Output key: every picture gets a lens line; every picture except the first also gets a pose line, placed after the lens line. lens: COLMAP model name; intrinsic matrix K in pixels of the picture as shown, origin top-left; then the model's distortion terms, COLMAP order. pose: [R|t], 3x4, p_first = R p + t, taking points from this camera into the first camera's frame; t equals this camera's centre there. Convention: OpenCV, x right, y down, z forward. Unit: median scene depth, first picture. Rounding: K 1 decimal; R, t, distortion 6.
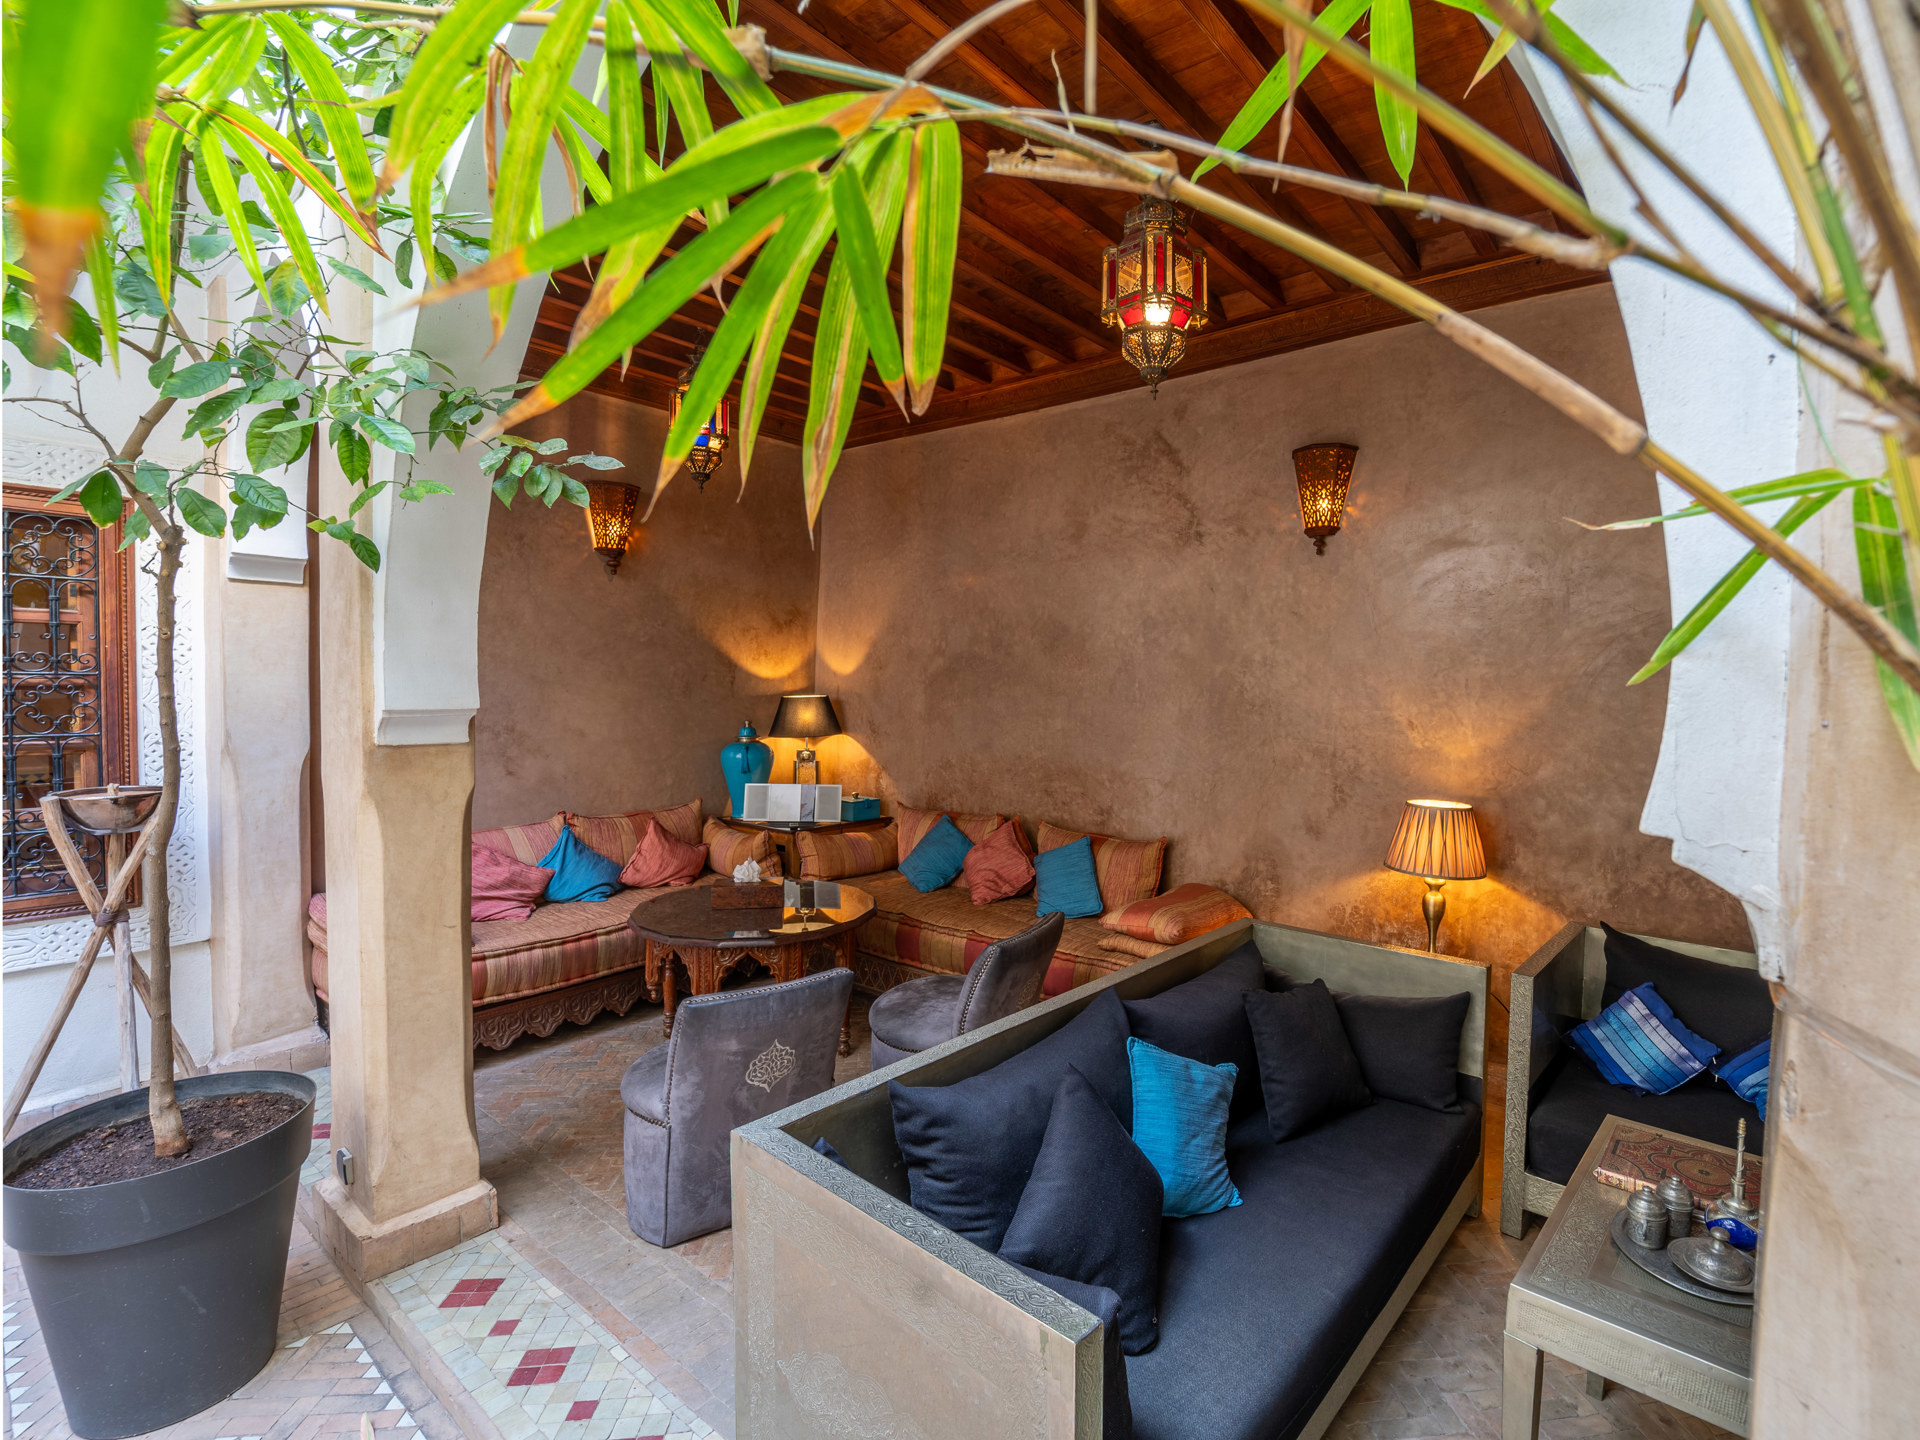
lens RADIAL K [[797.2, 0, 1010.7], [0, 797.2, 716.3], [0, 0, 1]] dist [-0.014807, 0.000073]
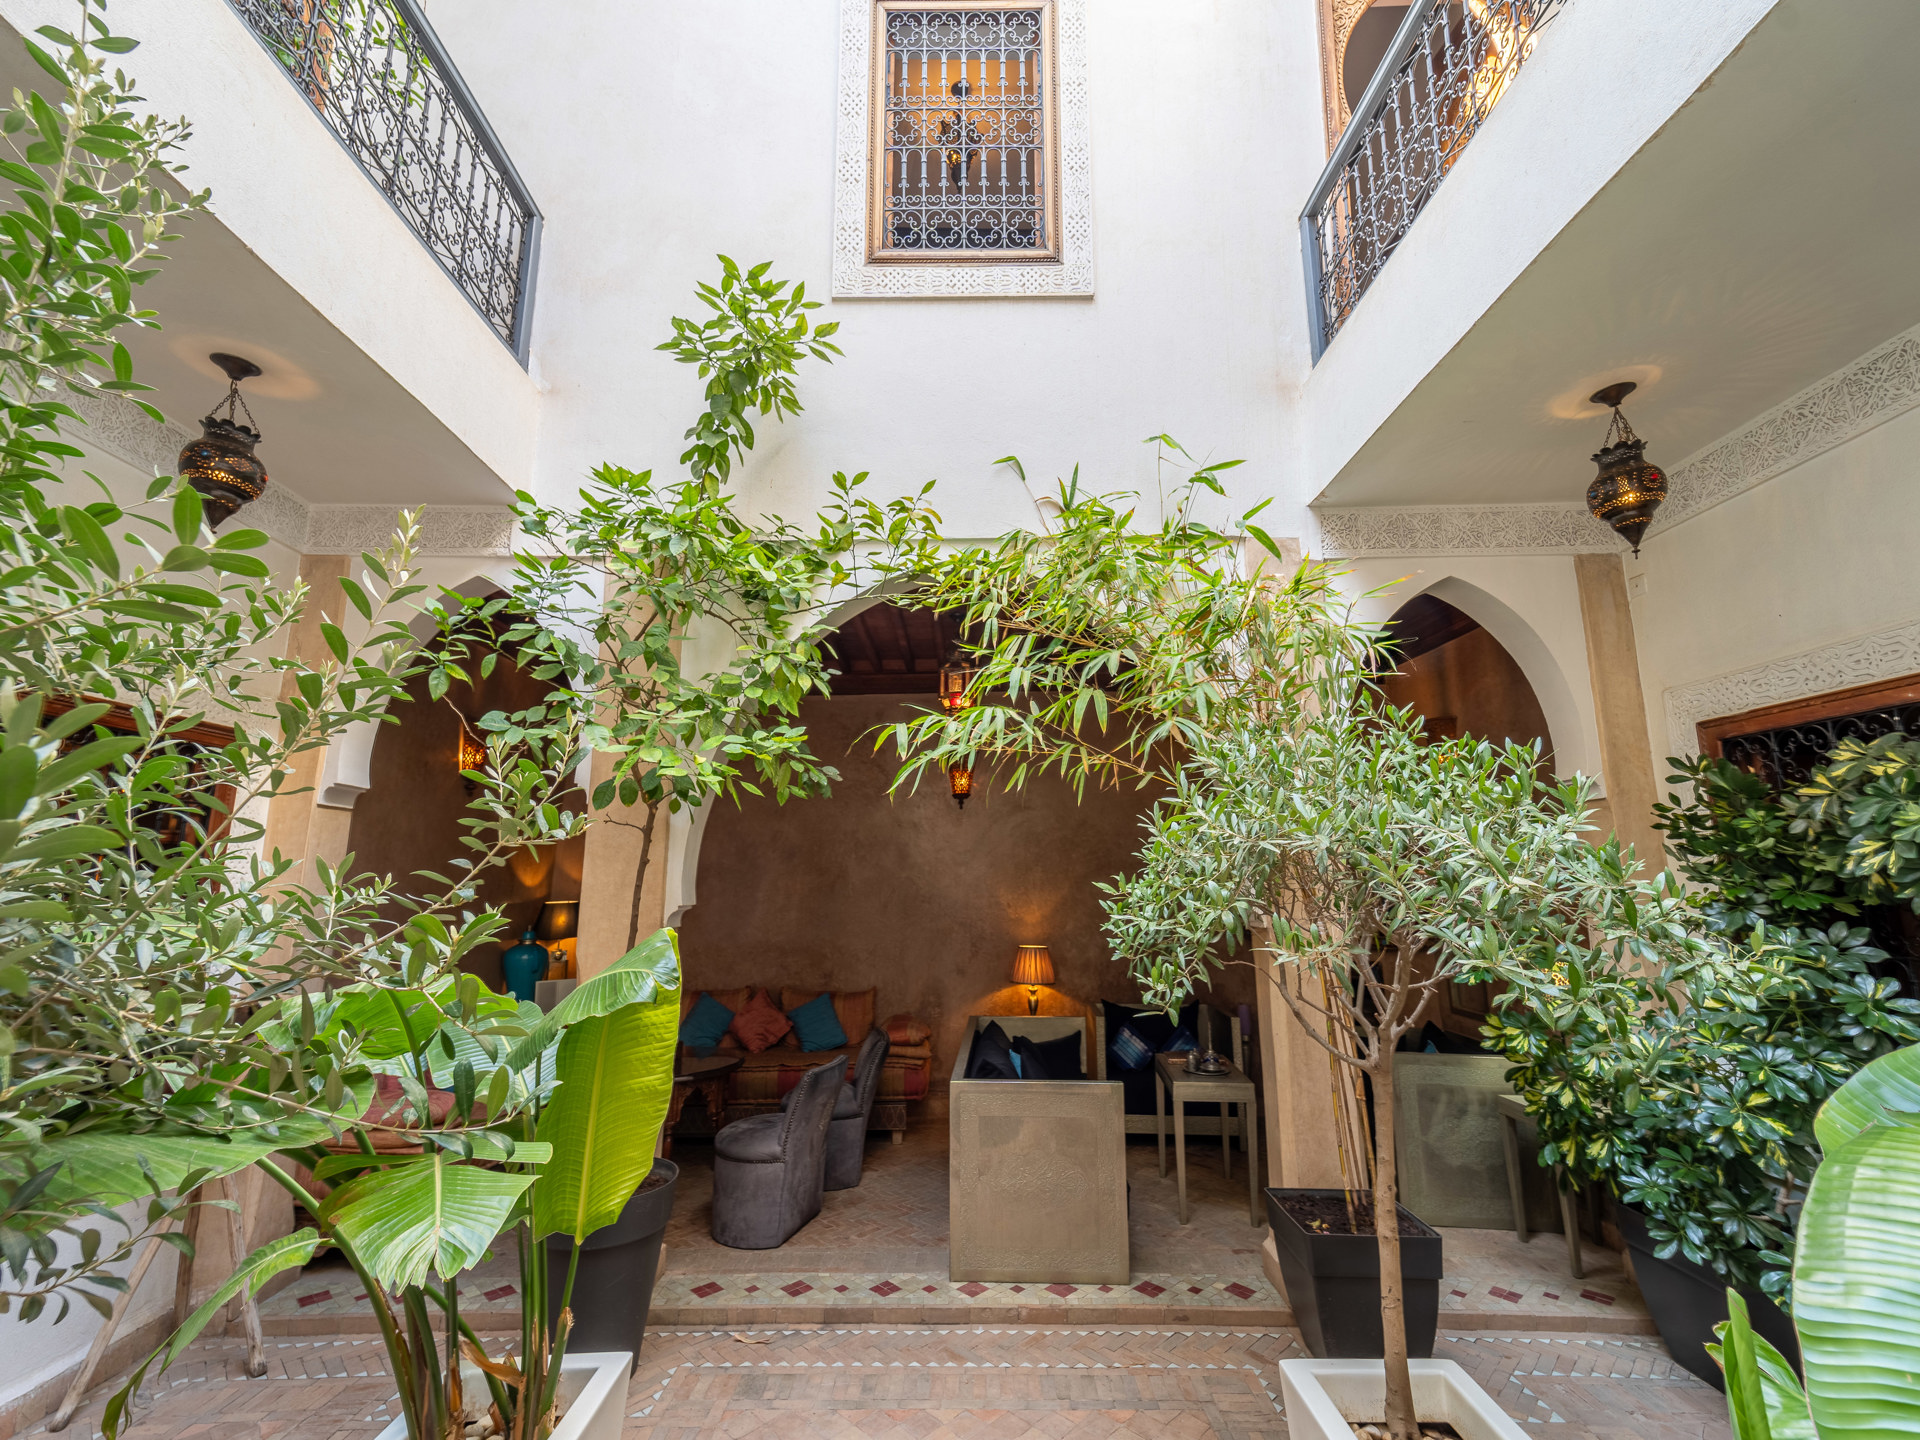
lens RADIAL K [[797.2, 0, 1010.7], [0, 797.2, 716.3], [0, 0, 1]] dist [-0.014807, 0.000073]
pose [[0.735764, 0.125024, 0.665598, -0.651619], [0.047624, 0.970827, -0.235003, 0.016794], [-0.675562, 0.204605, 0.708345, -0.332985]]
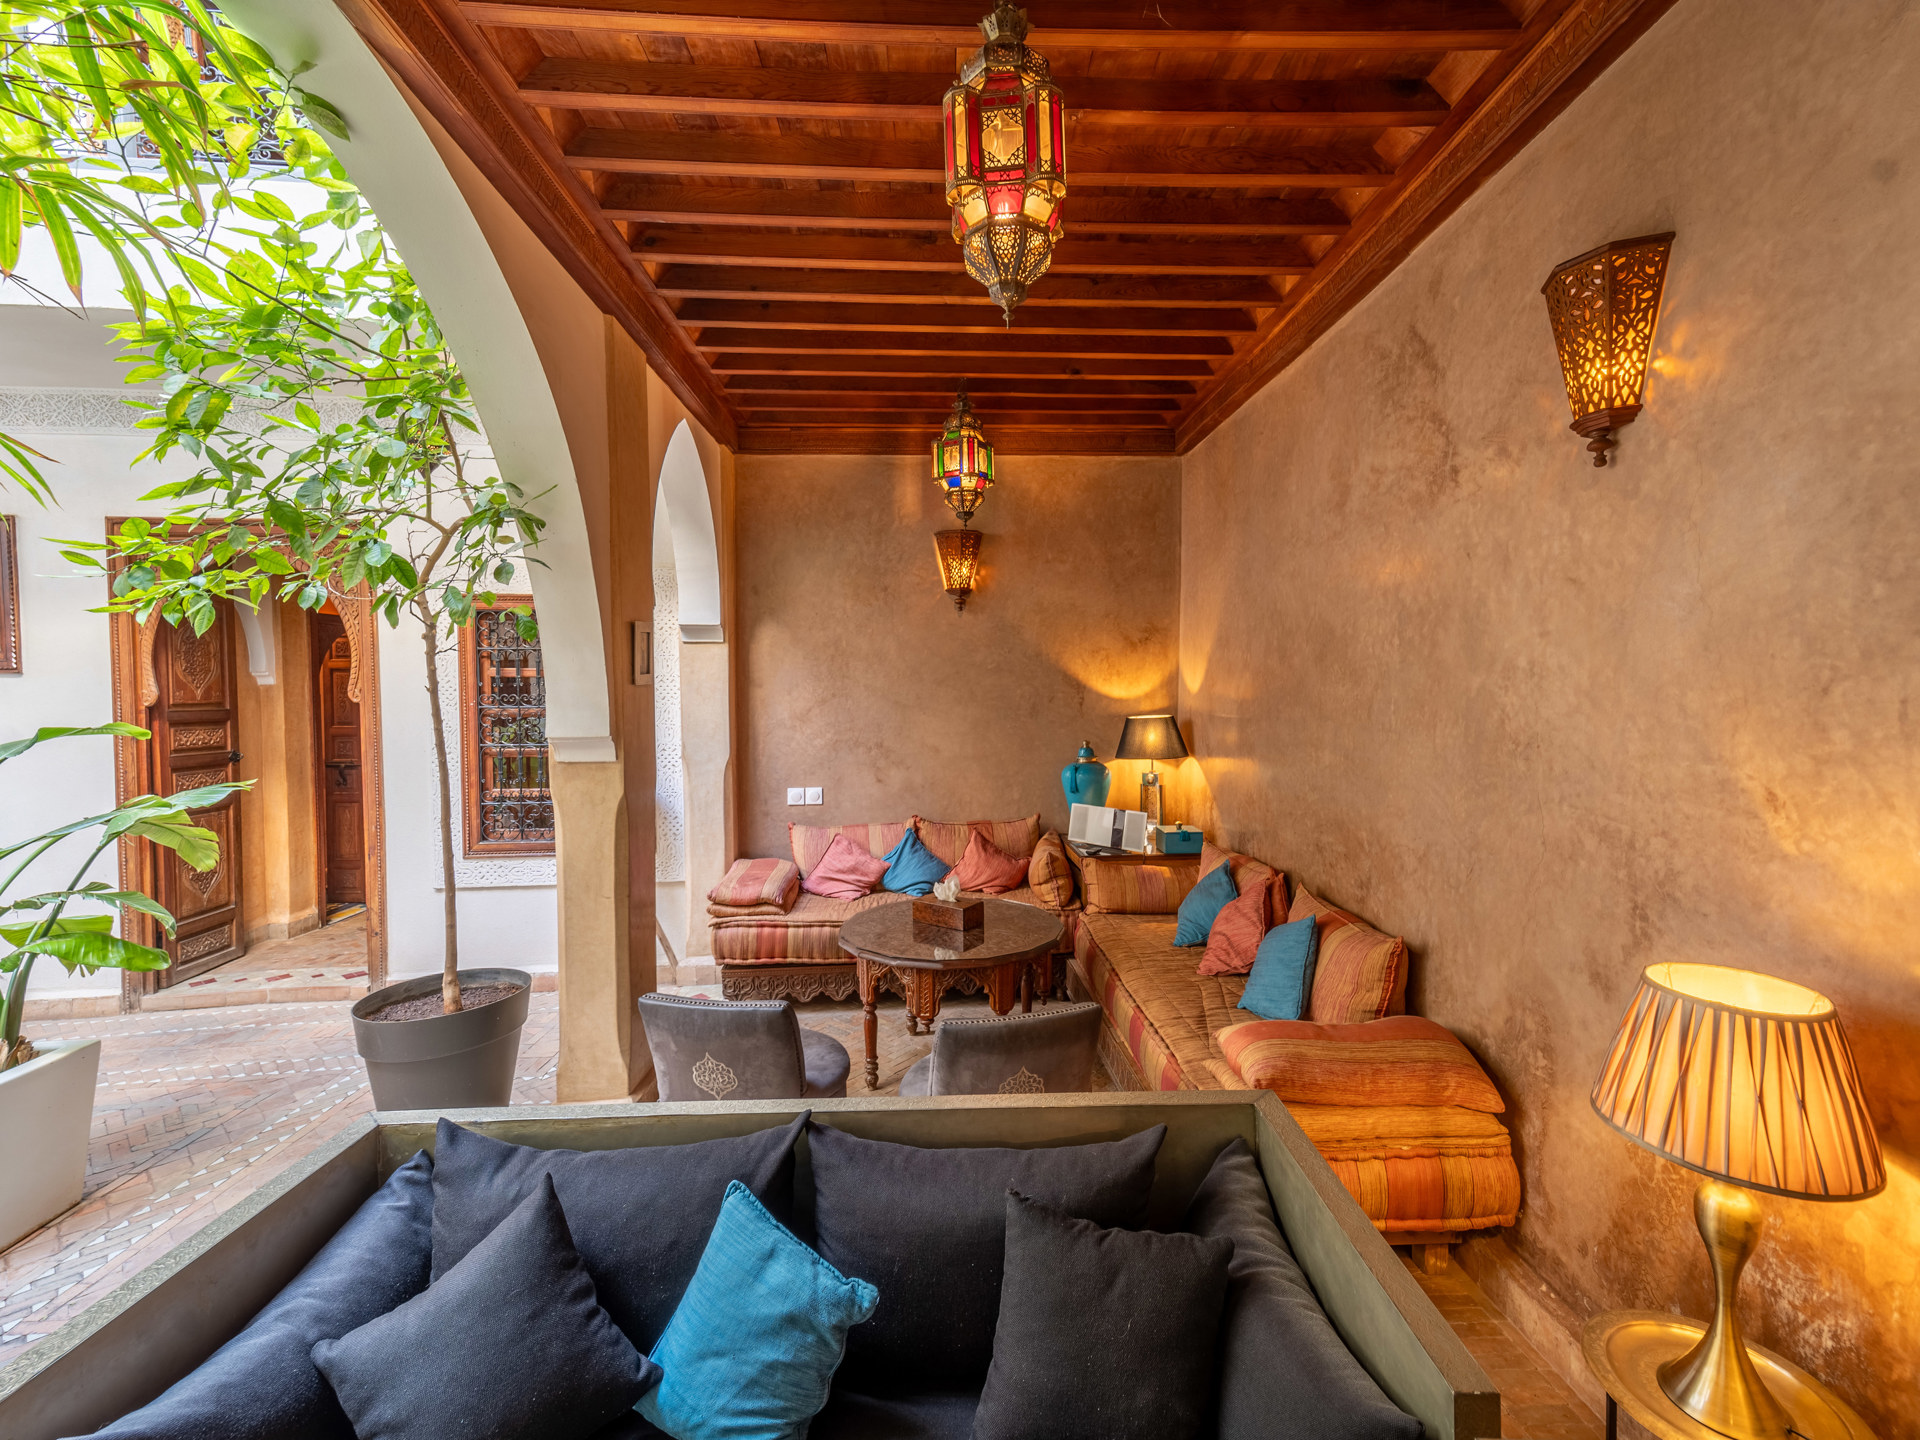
lens RADIAL K [[786.9, 0, 1002.1], [0, 786.9, 720.9], [0, 0, 1]] dist [0.020385, 0.000412]
pose [[0.713053, 0.006211, -0.701082, 0.422049], [-0.011345, 0.999932, -0.002680, -0.023412], [0.701018, 0.009865, 0.713075, 0.298365]]
